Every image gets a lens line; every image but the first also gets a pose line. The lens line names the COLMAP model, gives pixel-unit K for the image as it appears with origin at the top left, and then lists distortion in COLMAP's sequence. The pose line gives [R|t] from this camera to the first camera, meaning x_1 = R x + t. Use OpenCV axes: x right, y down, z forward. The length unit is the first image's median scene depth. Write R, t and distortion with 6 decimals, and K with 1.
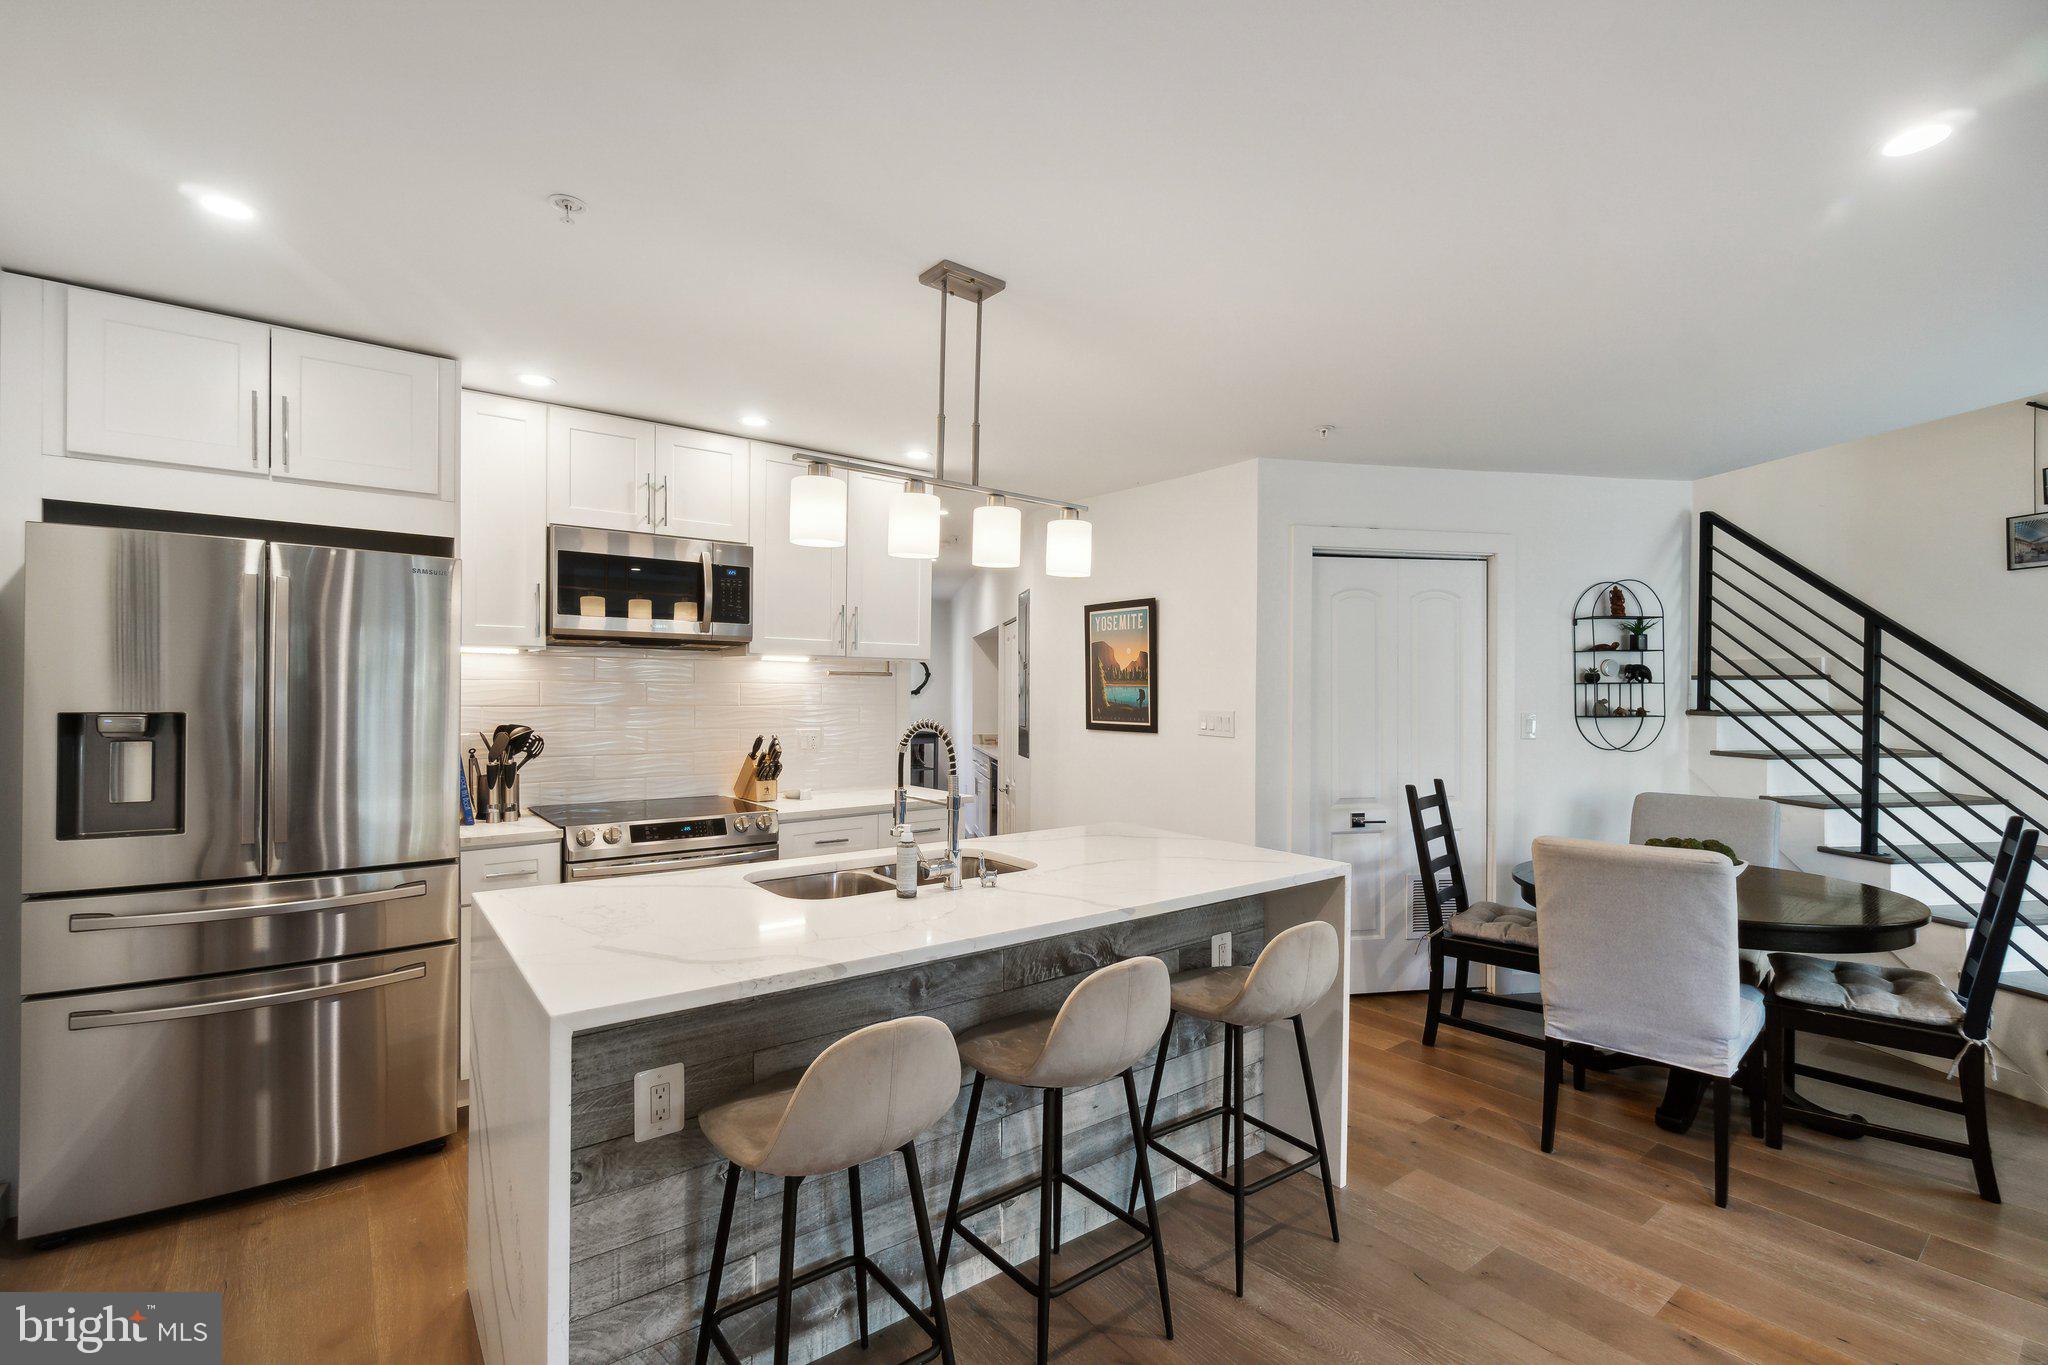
lens RADIAL K [[898.4, 0, 1013.6], [0, 898.4, 698.3], [0, 0, 1]] dist [-0.004095, 0.001146]
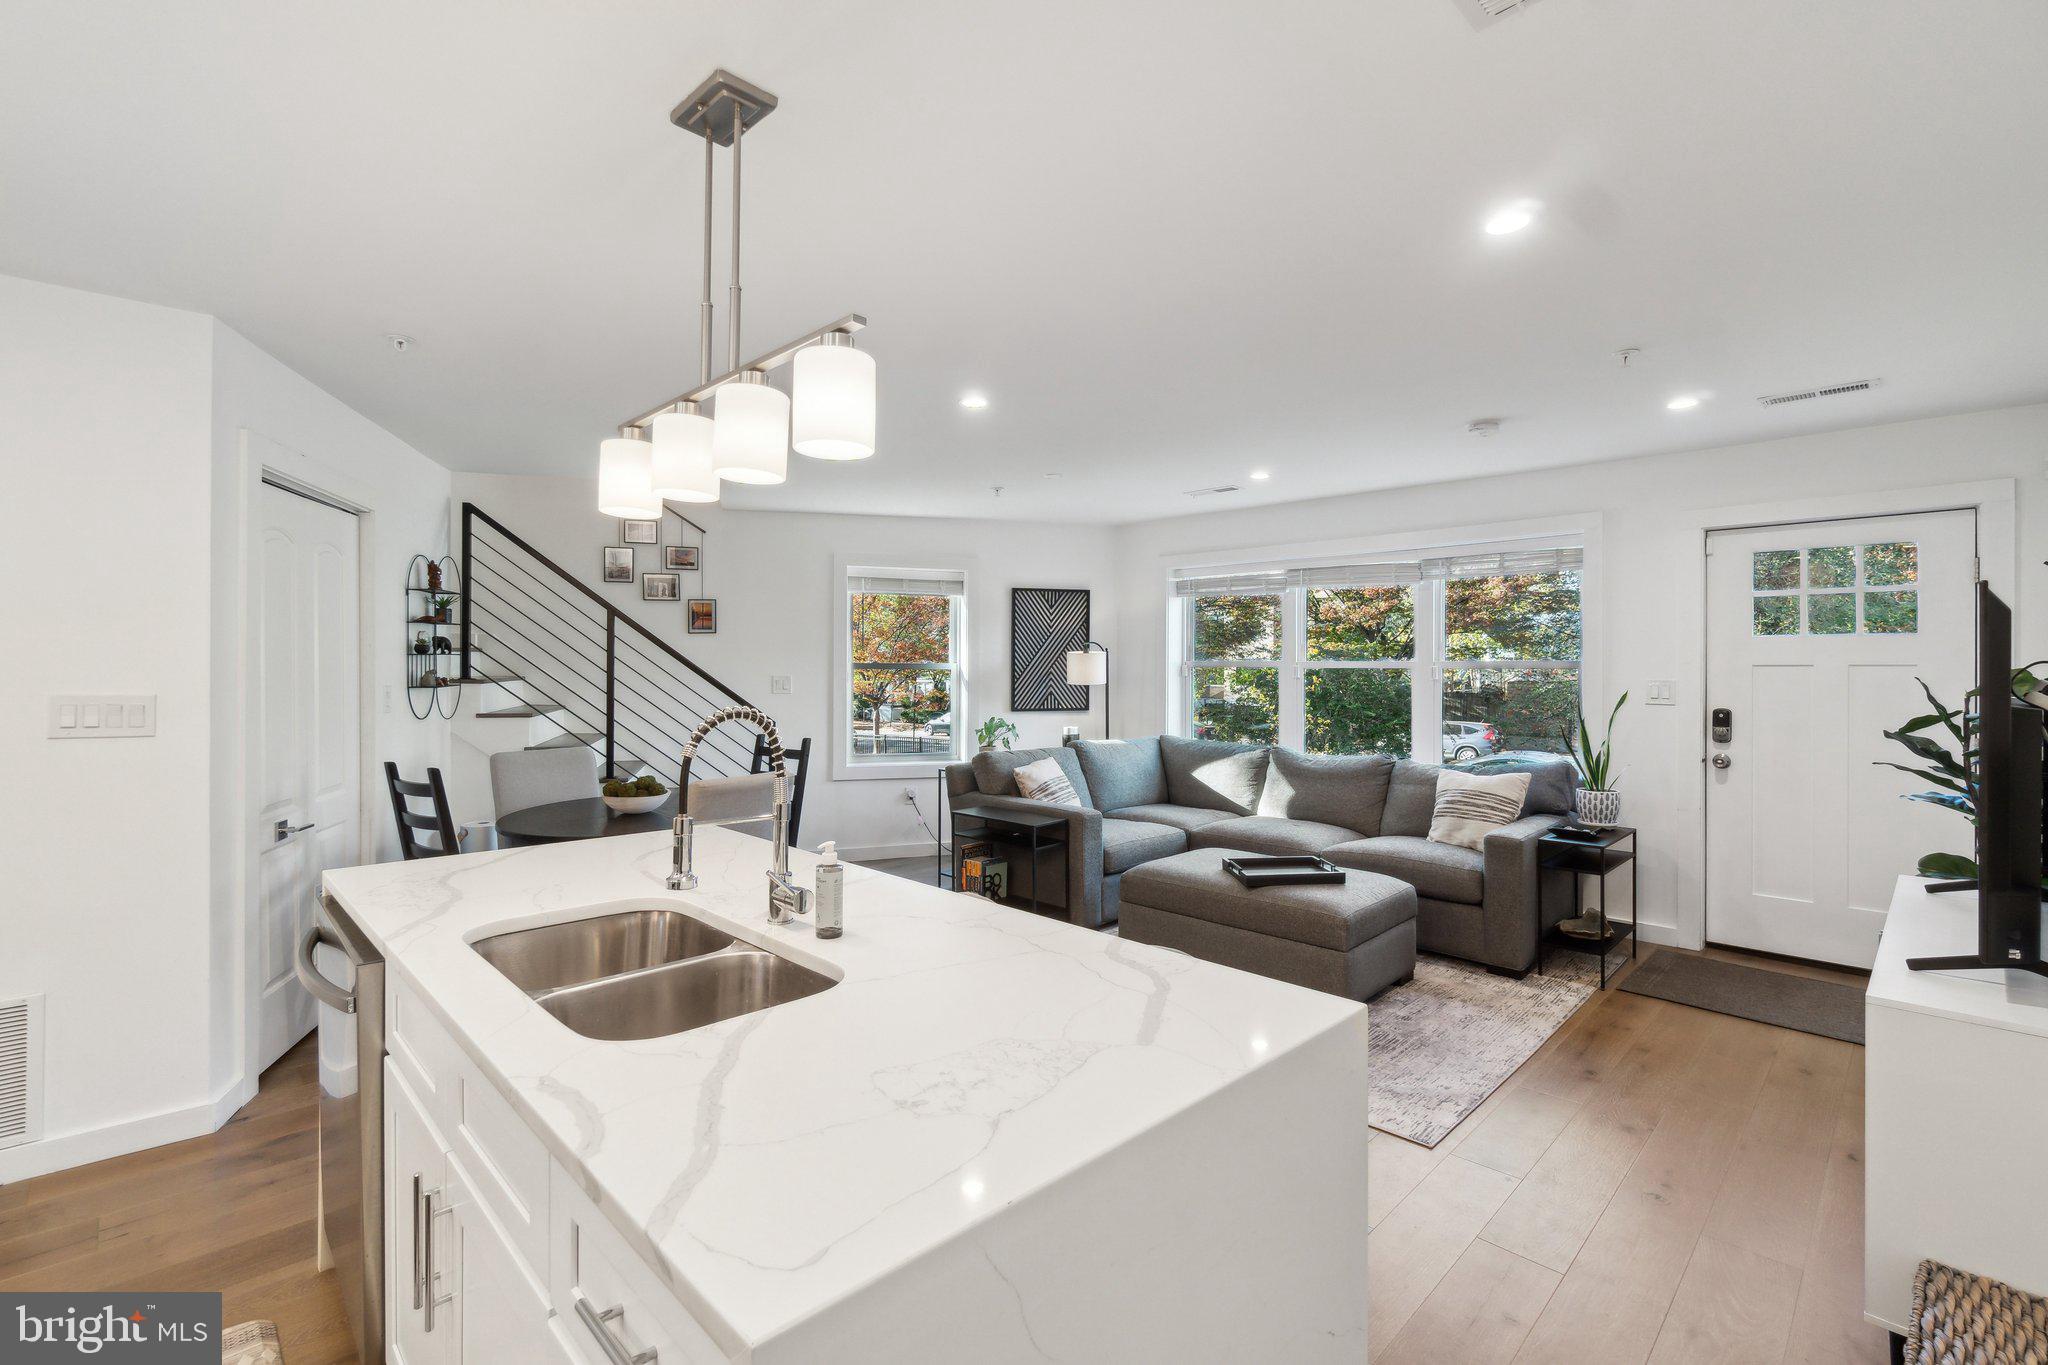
lens RADIAL K [[898.4, 0, 1019.0], [0, 898.4, 668.7], [0, 0, 1]] dist [-0.004095, 0.001146]
pose [[-0.122922, -0.011032, 0.992355, -0.466297], [-0.002139, 0.999939, 0.010851, -0.012461], [-0.992414, -0.000789, -0.122938, 0.476519]]
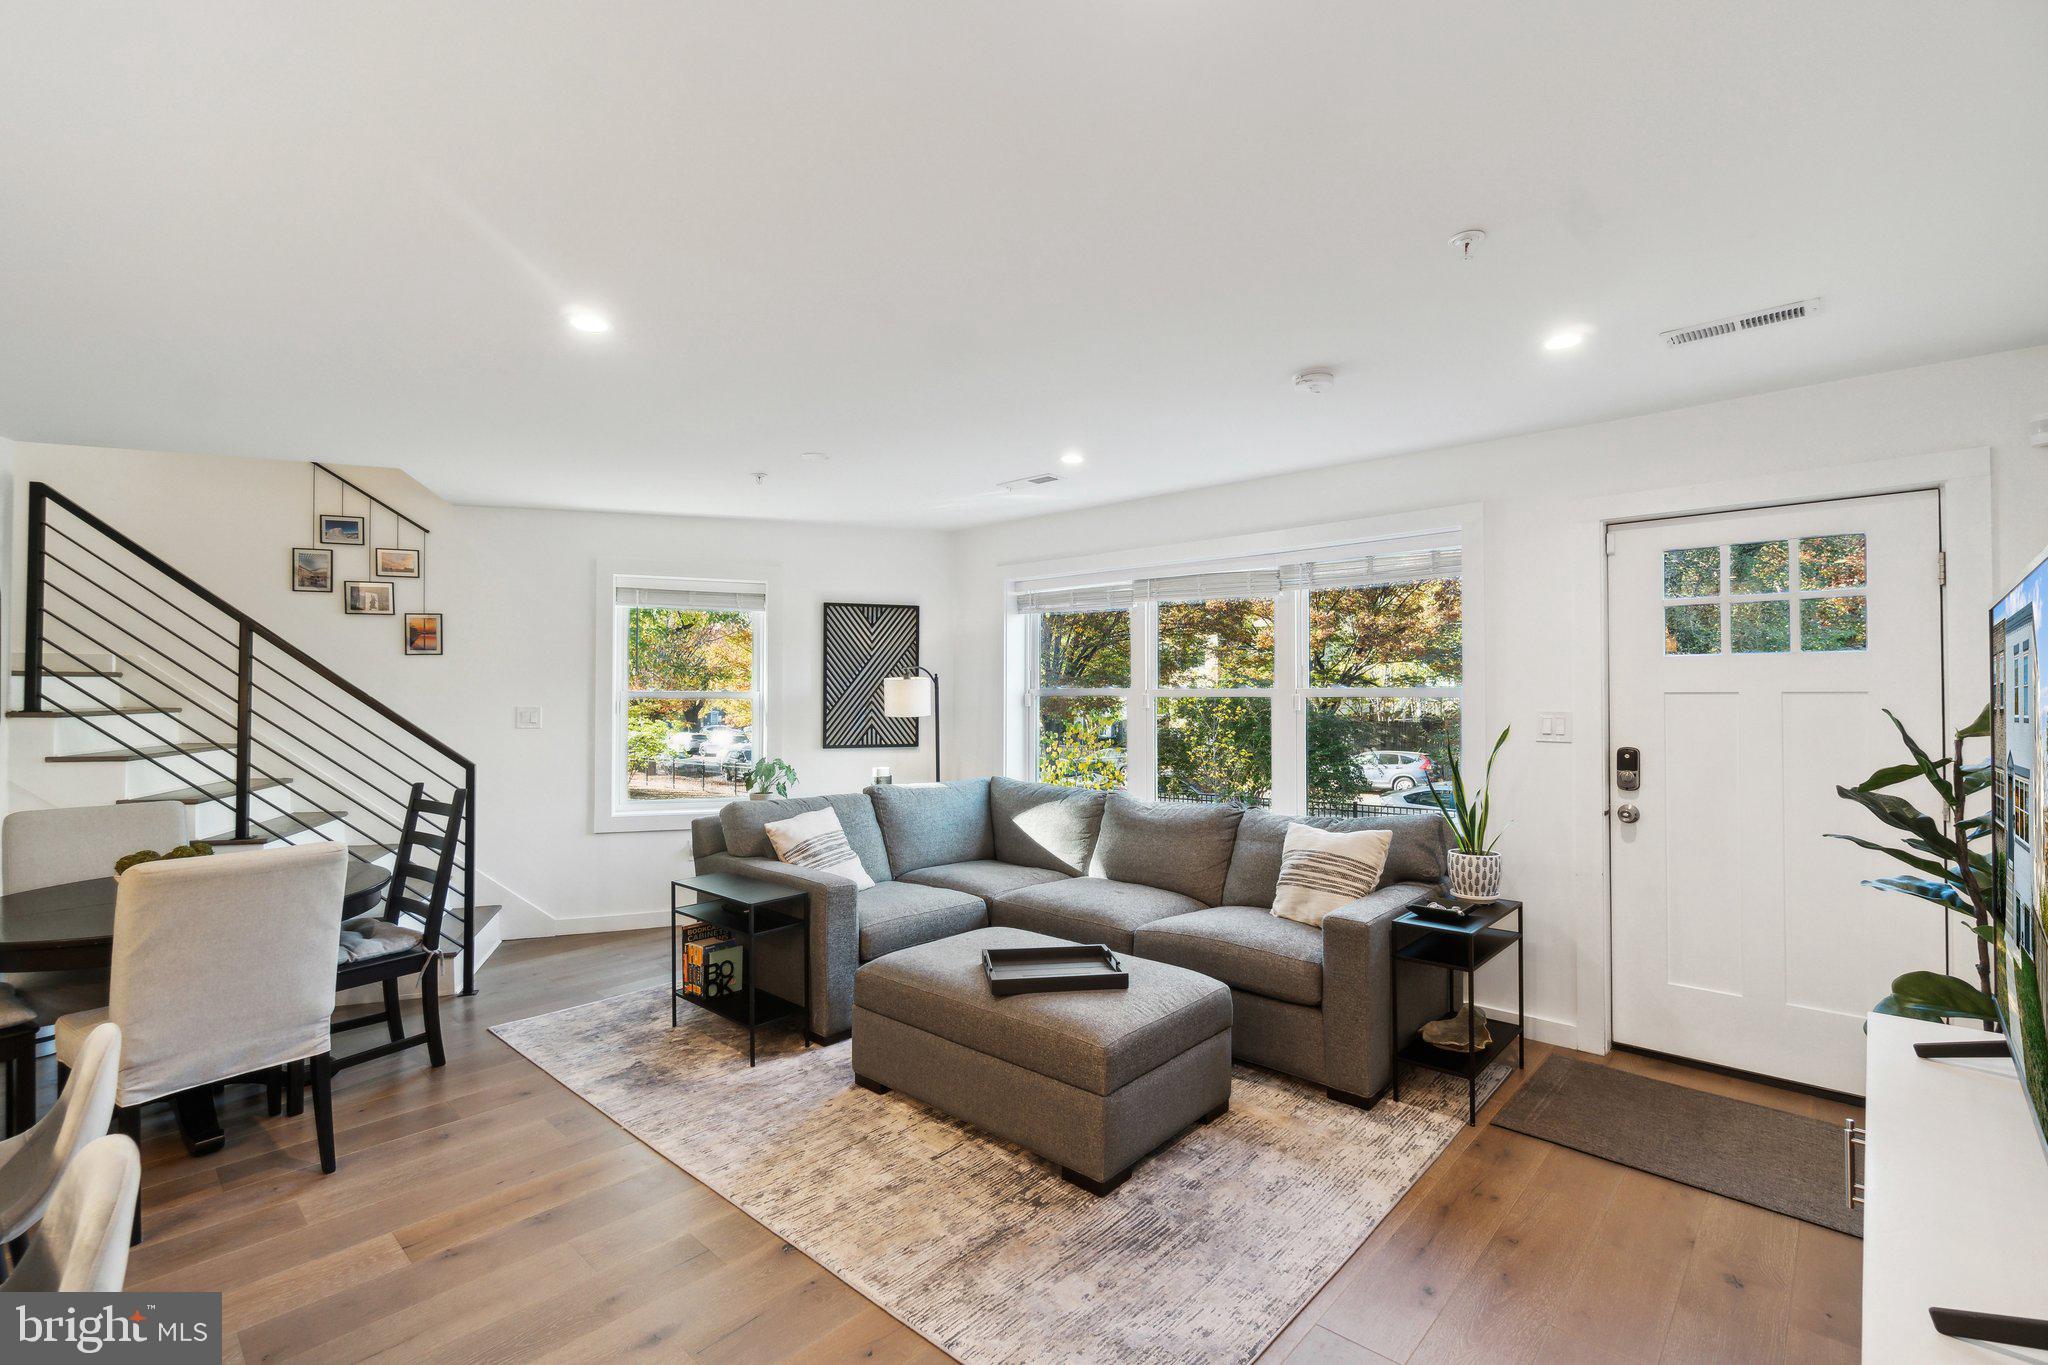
lens RADIAL K [[898.4, 0, 1007.7], [0, 898.4, 684.3], [0, 0, 1]] dist [-0.004095, 0.001146]
pose [[-0.161633, 0.004582, 0.986840, -0.248207], [-0.001556, 0.999987, -0.004898, -0.009566], [-0.986850, -0.002327, -0.161624, 0.225882]]
